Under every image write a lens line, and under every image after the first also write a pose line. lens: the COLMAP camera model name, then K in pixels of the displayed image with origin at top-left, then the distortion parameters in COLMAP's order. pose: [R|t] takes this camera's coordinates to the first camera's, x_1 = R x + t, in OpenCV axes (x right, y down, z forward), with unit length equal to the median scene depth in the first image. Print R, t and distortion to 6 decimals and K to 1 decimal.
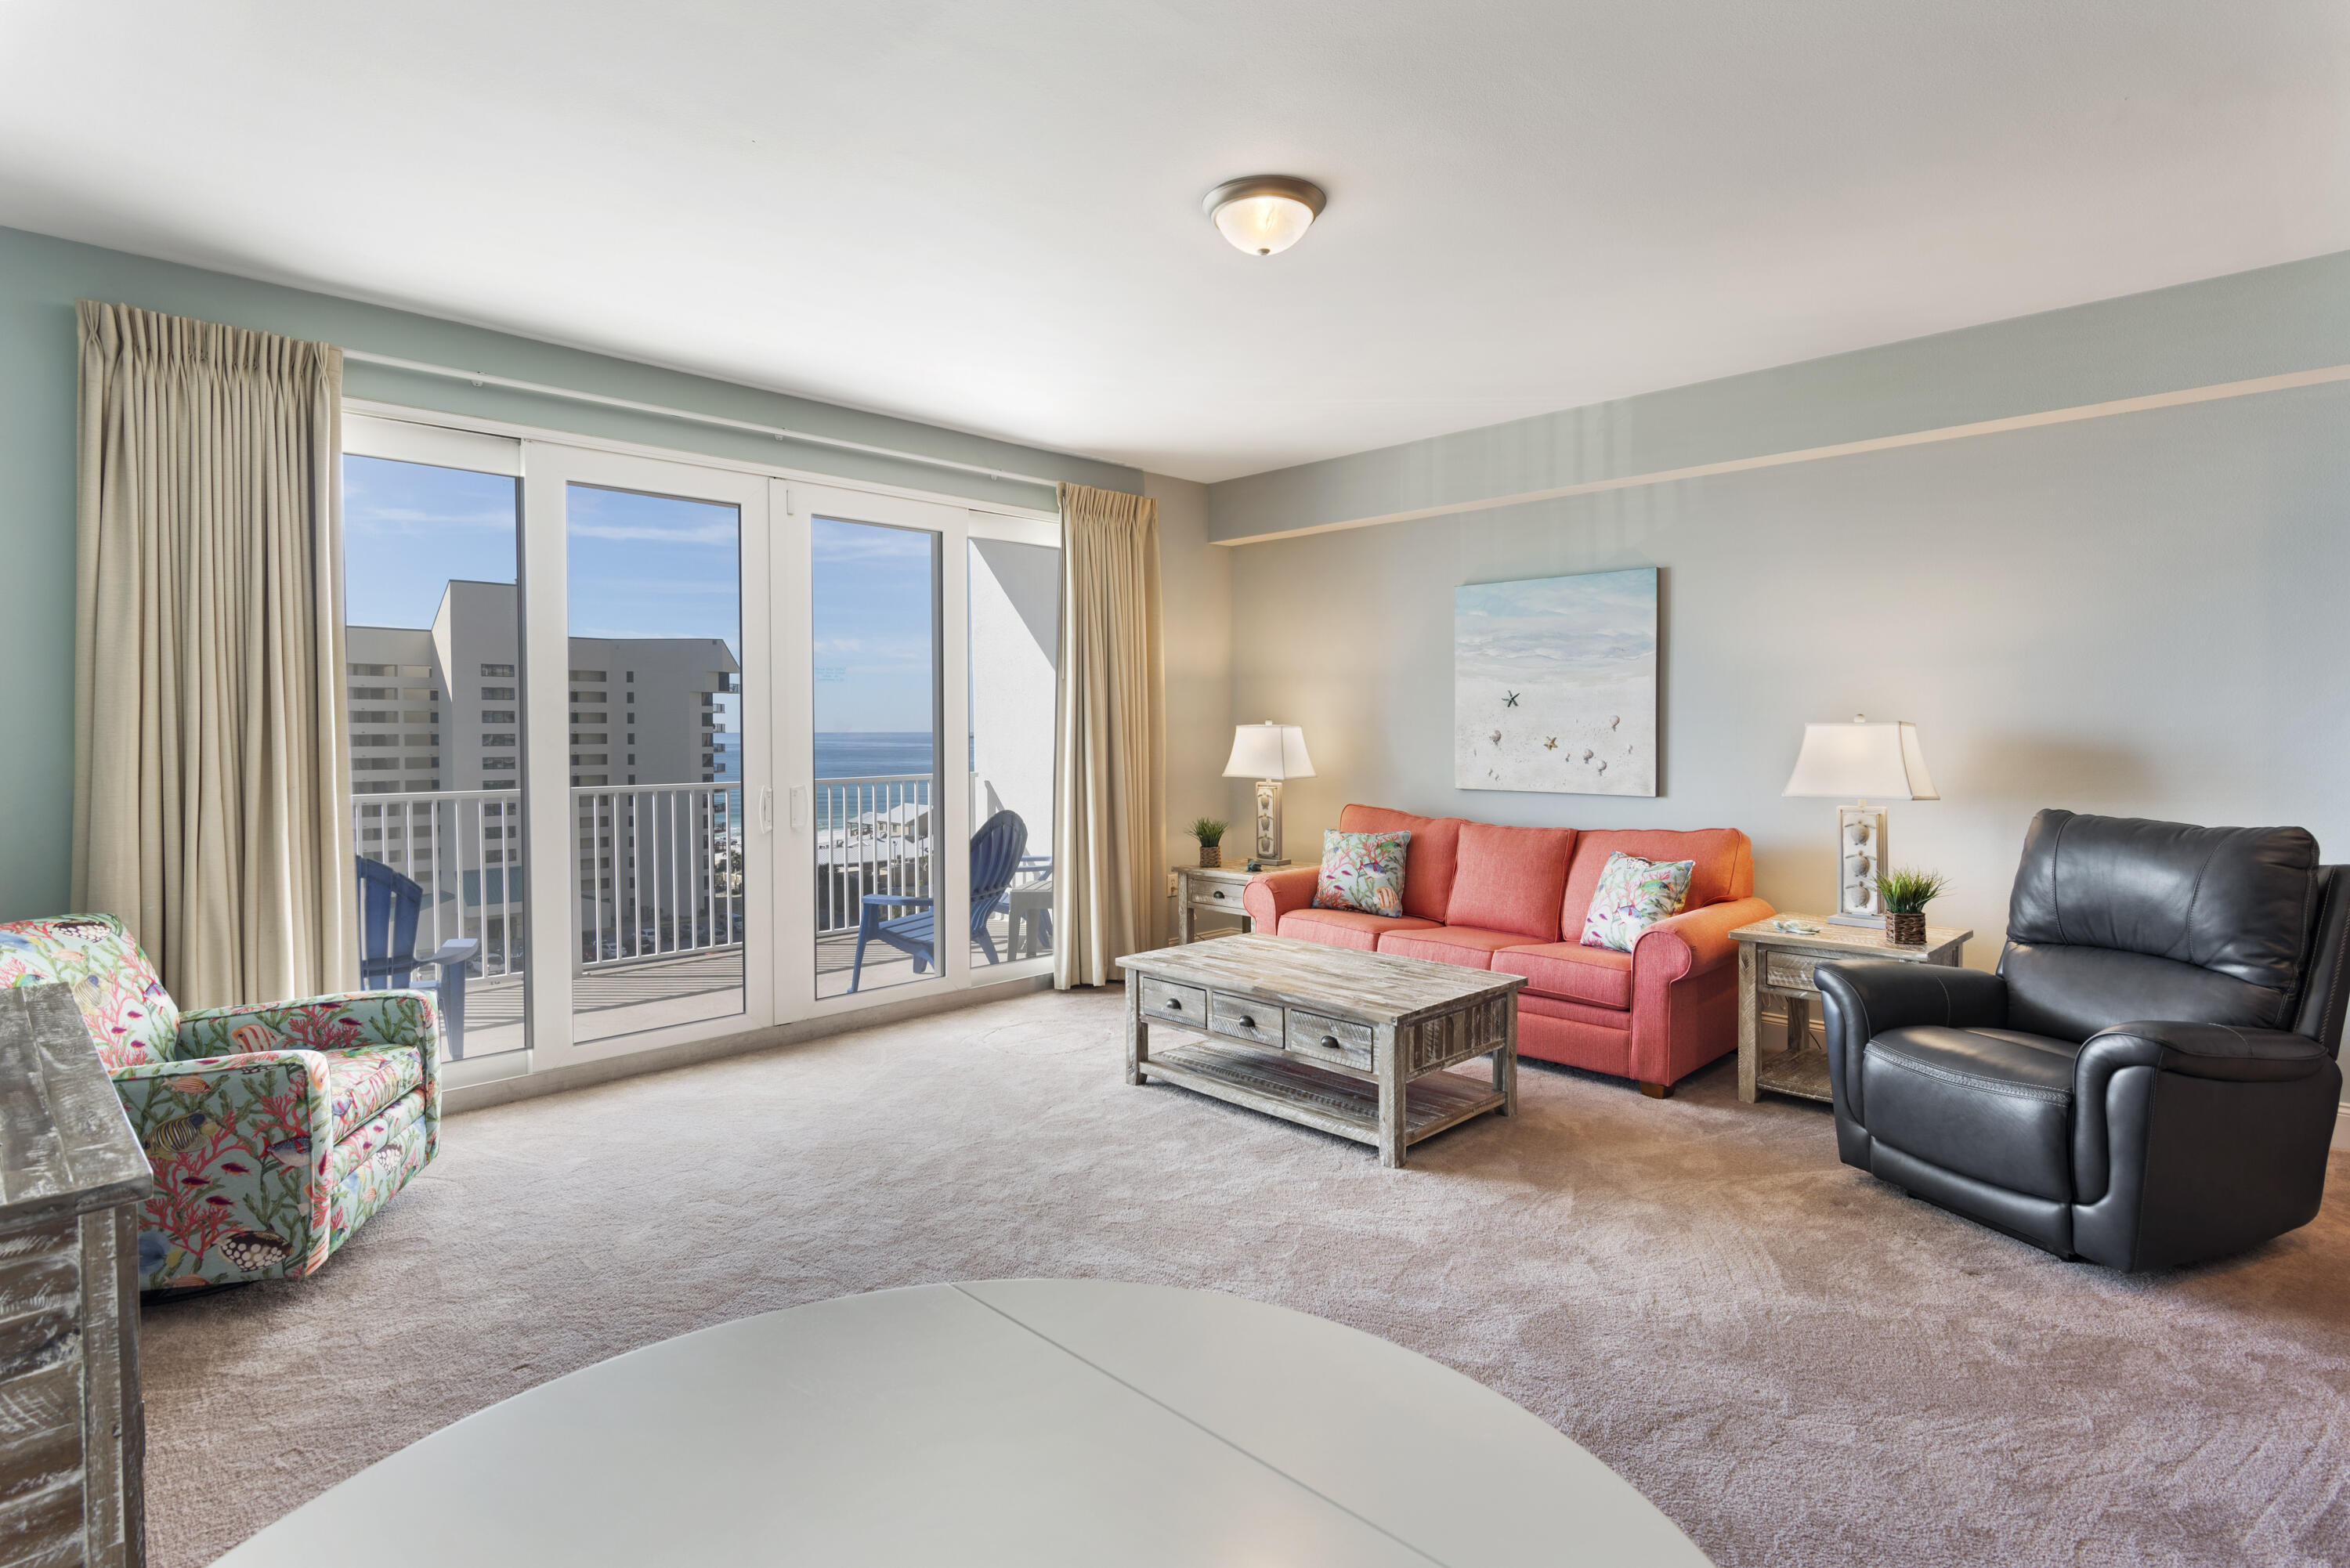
lens RADIAL K [[1162.9, 0, 1183.4], [0, 1162.9, 759.2], [0, 0, 1]] dist [0.005956, 0.001165]
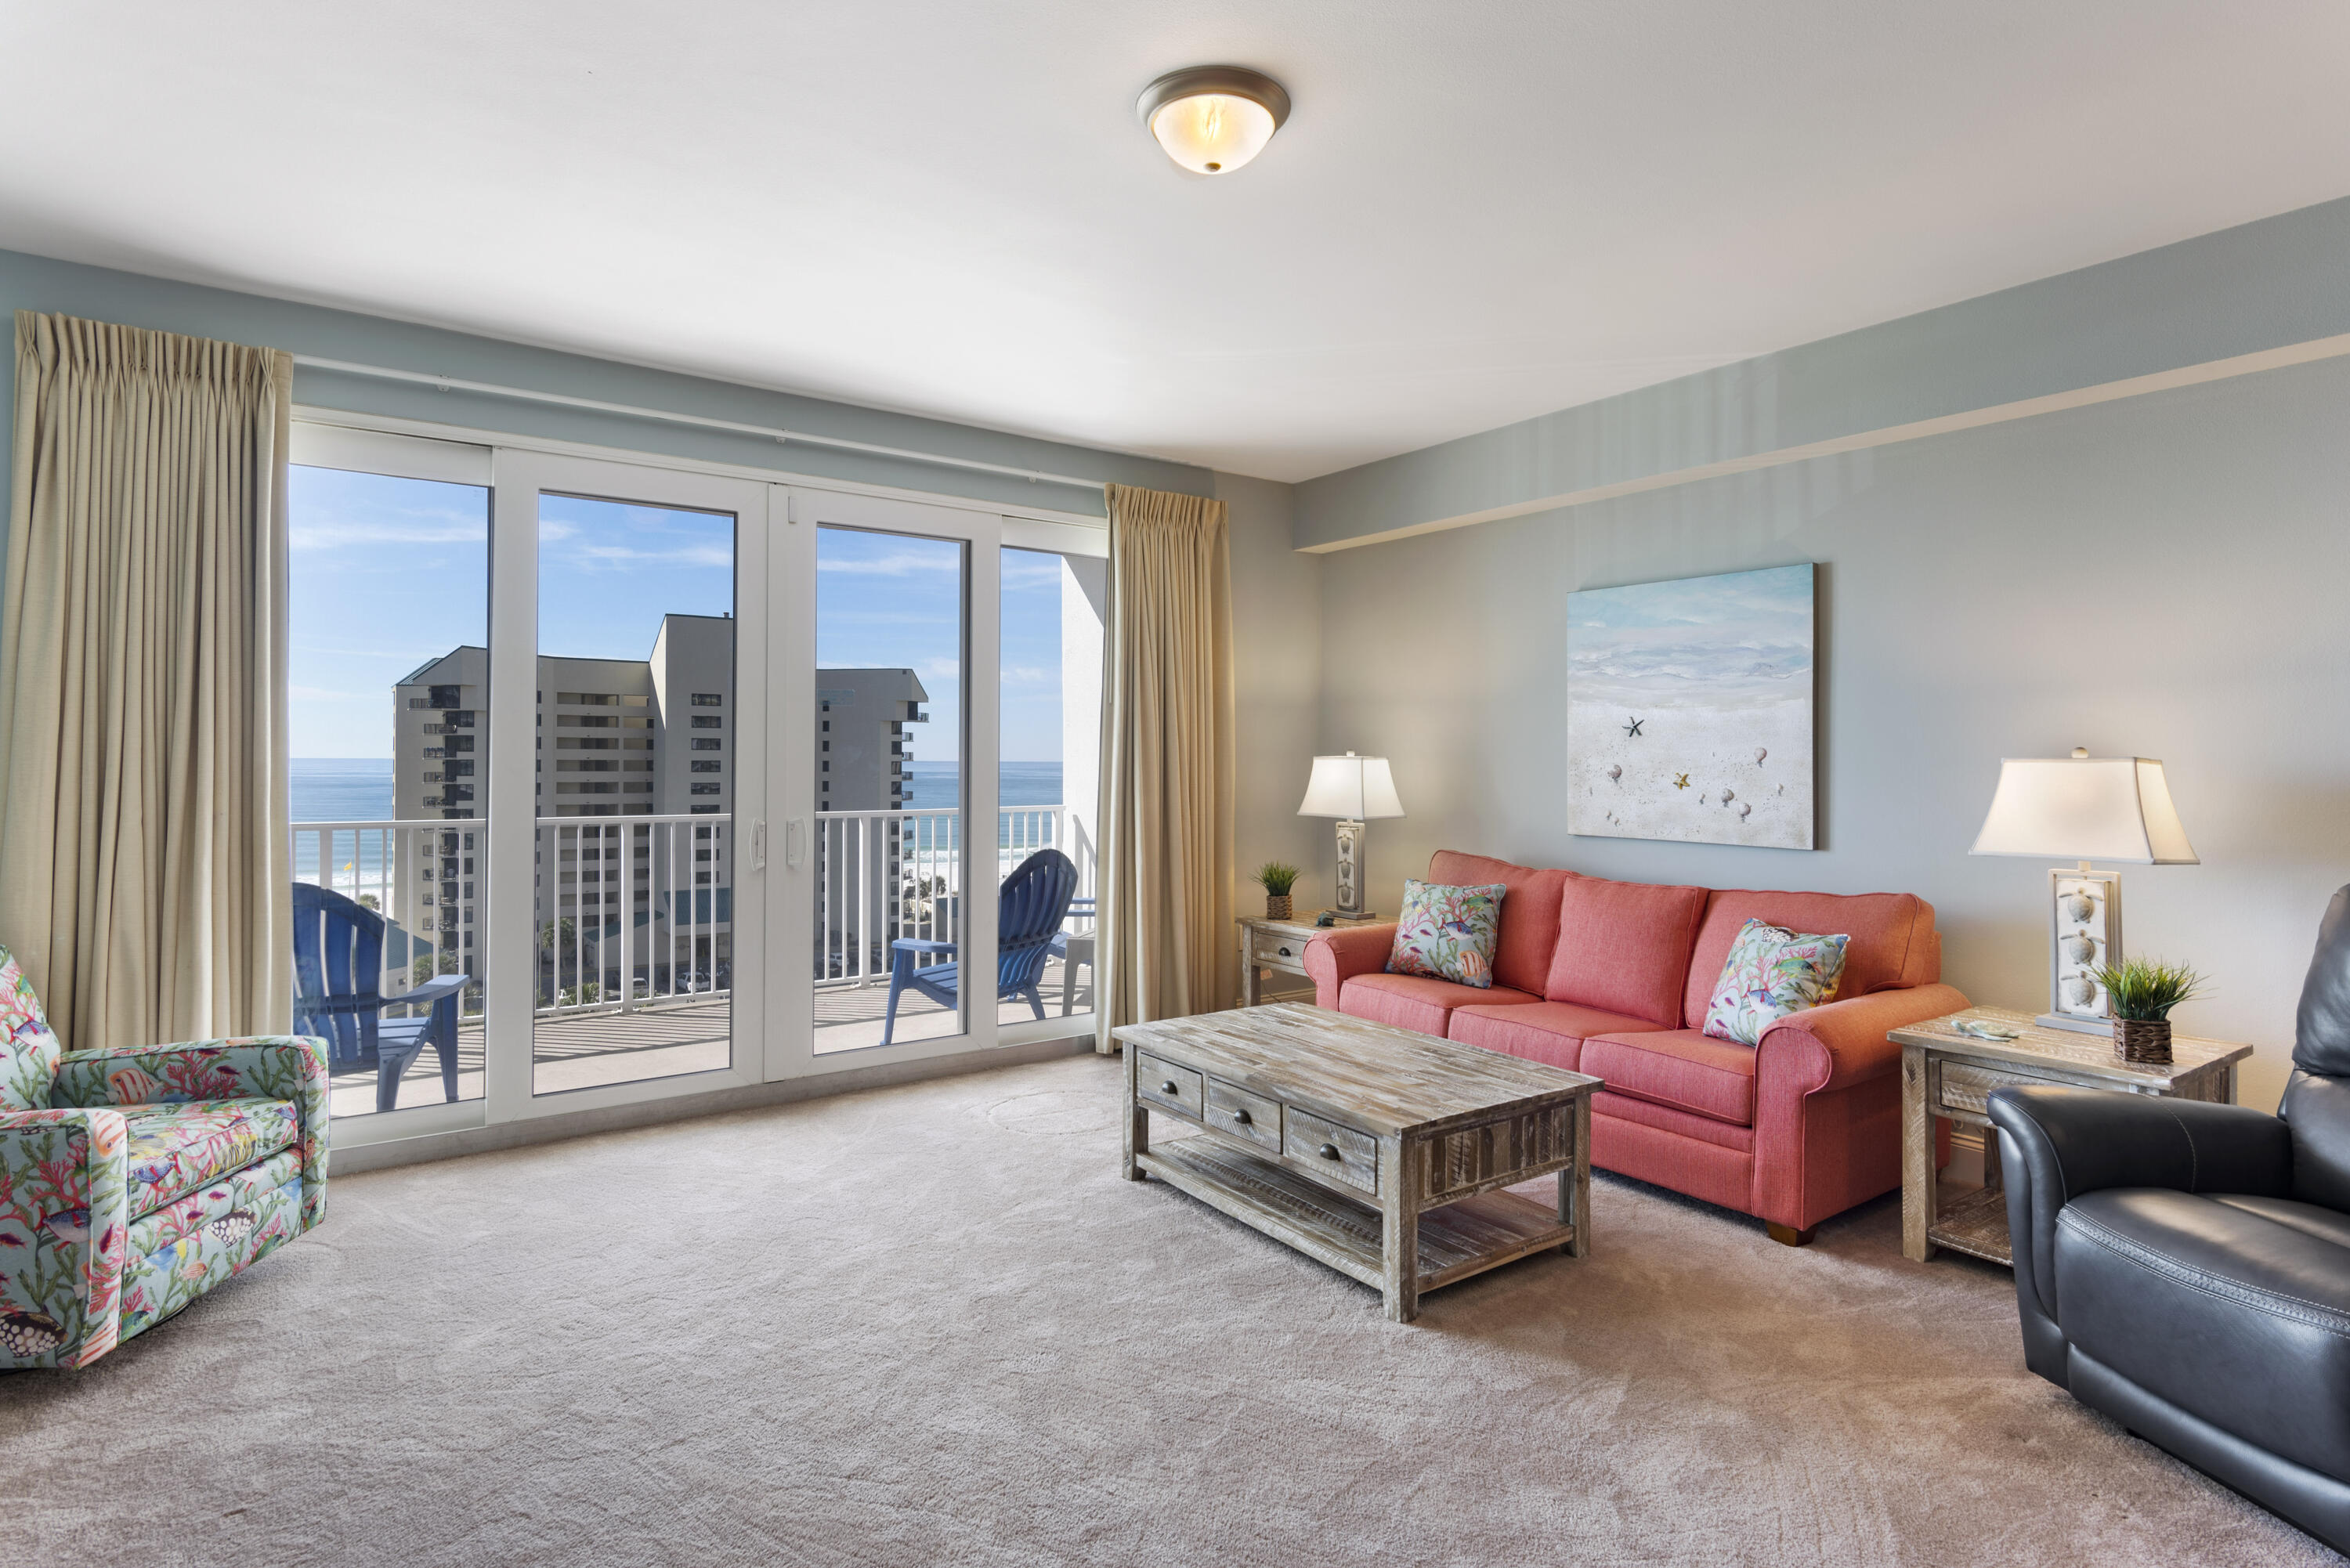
lens RADIAL K [[1203.9, 0, 1176.3], [0, 1203.9, 759.3], [0, 0, 1]] dist [0.004712, 0.000396]
pose [[0.985807, 0.007816, -0.167700, 0.137138], [-0.012301, 0.999593, -0.025722, -0.003655], [0.167431, 0.027420, 0.985502, 0.137280]]
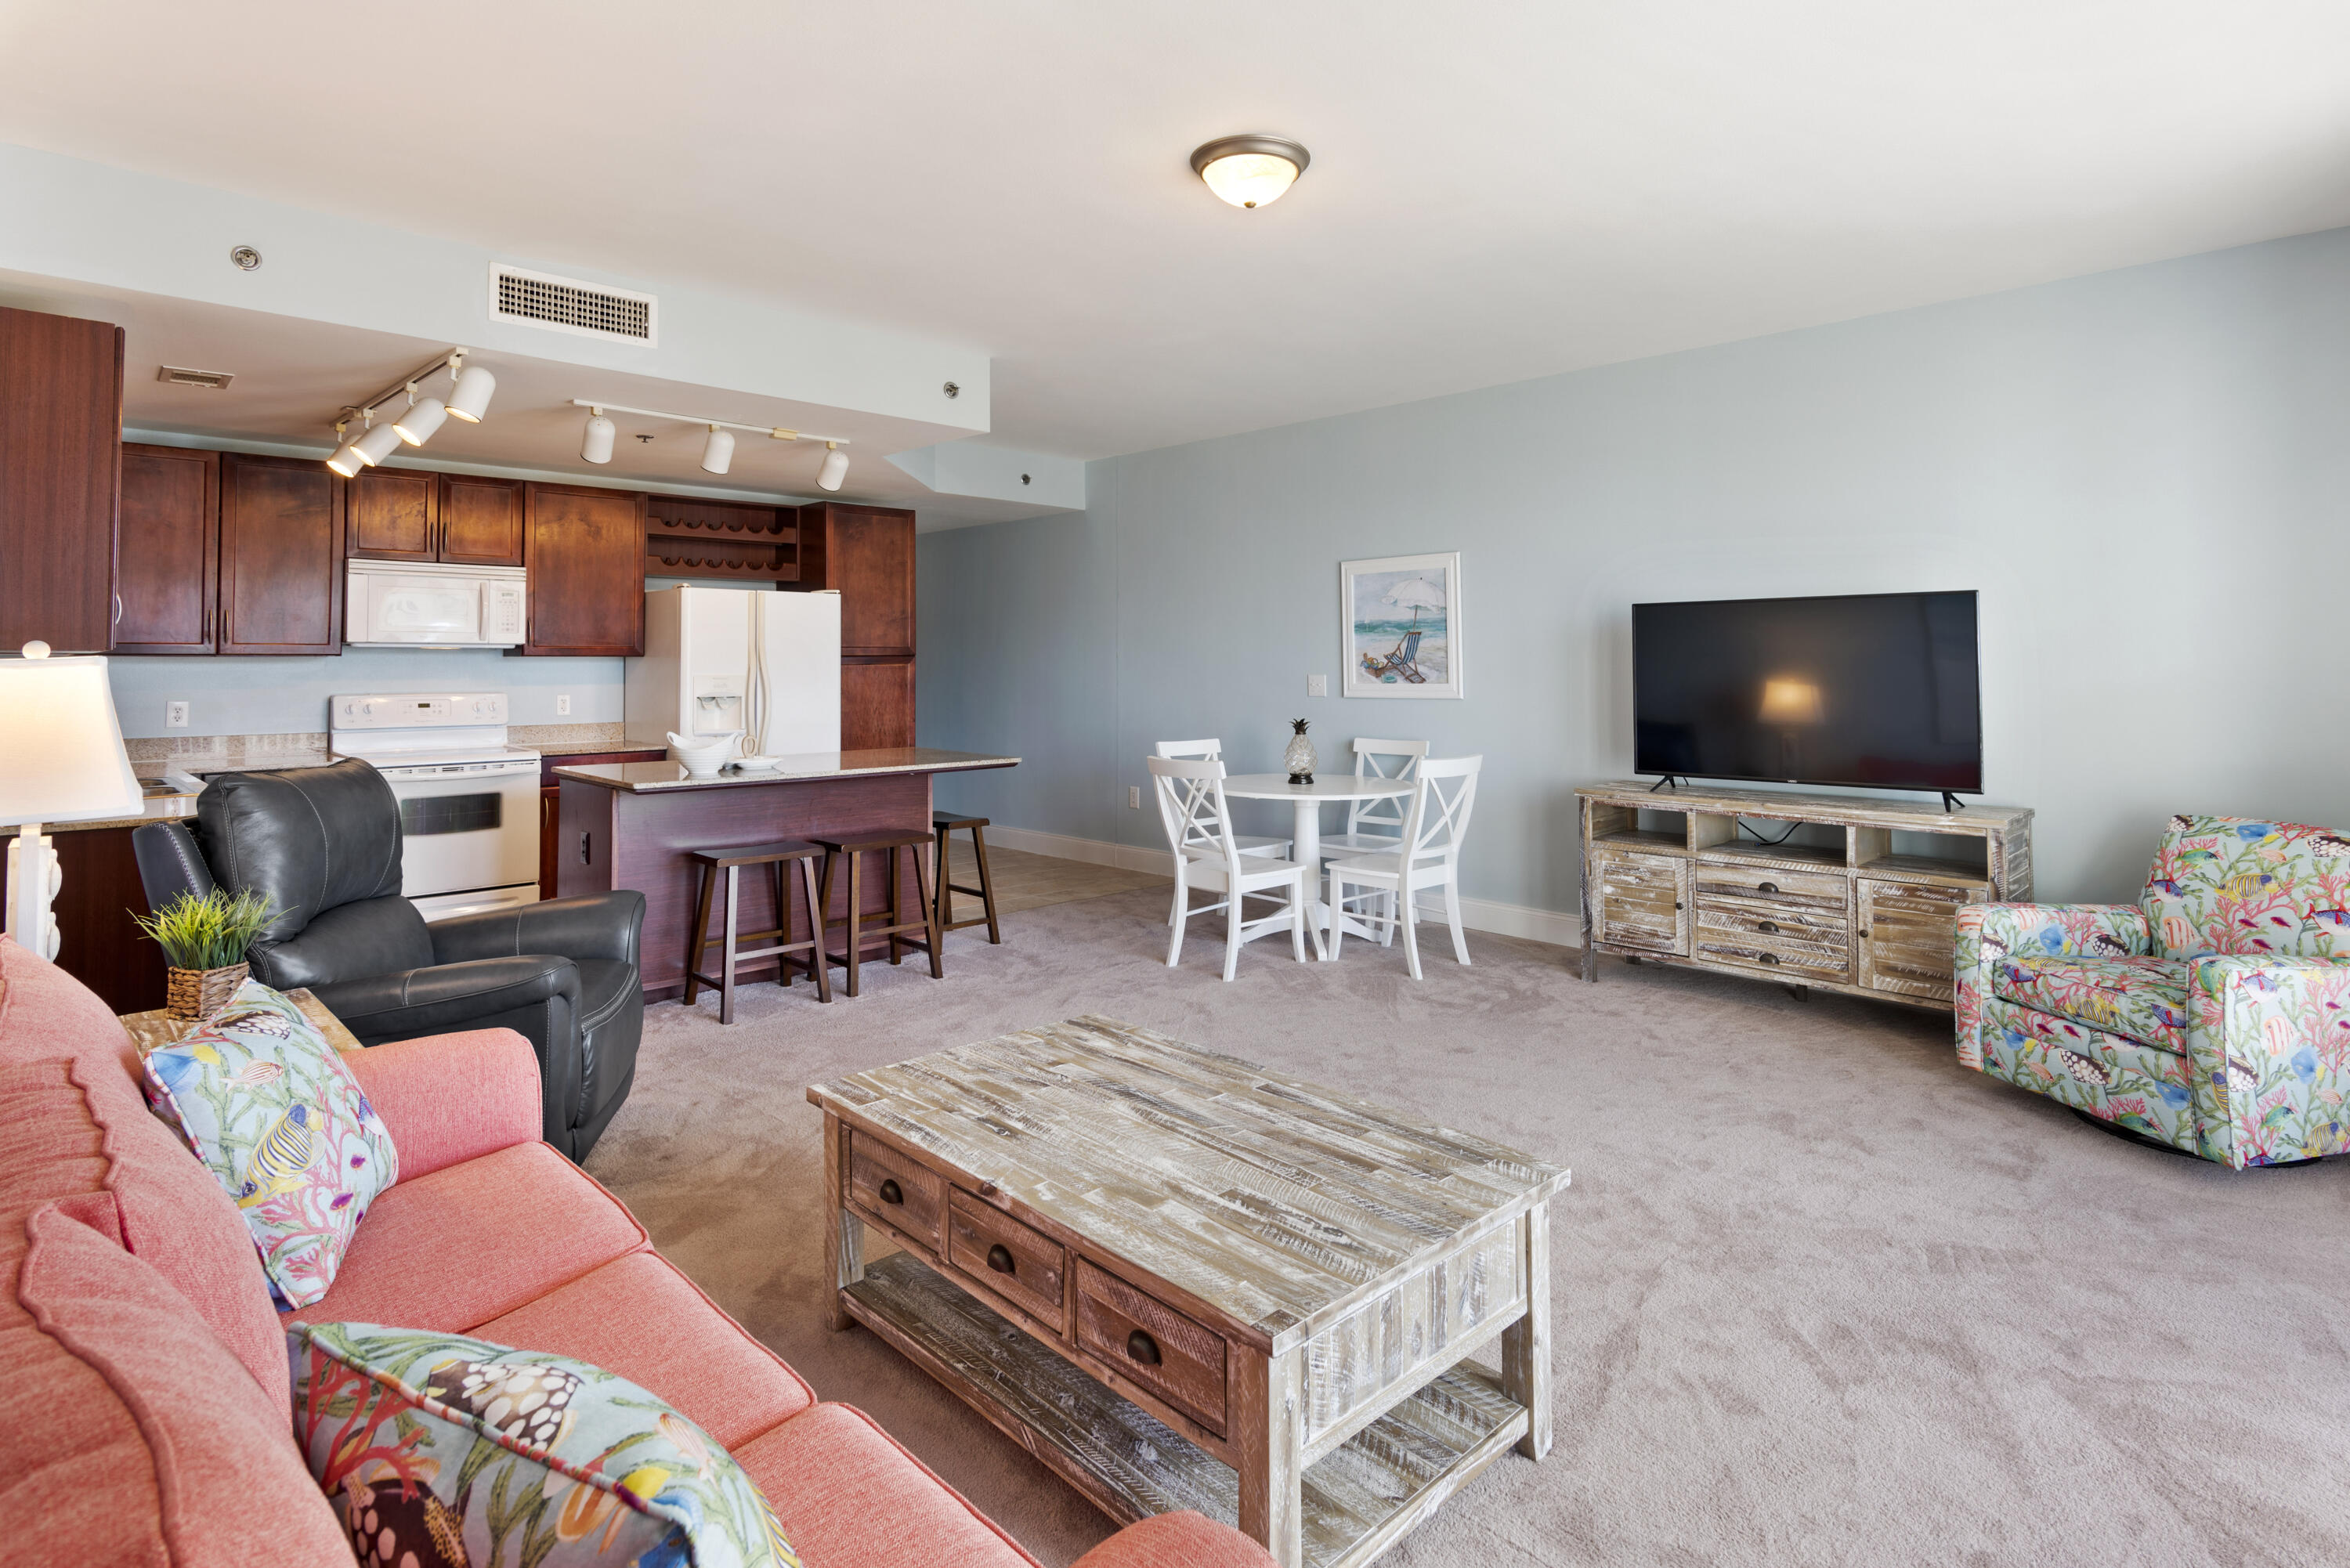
lens RADIAL K [[1162.9, 0, 1188.5], [0, 1162.9, 632.6], [0, 0, 1]] dist [0.005956, 0.001165]
pose [[-0.999920, 0.004418, 0.011821, 0.083876], [0.004423, 0.999990, 0.000395, -0.041551], [-0.011819, 0.000447, -0.999930, 1.473970]]
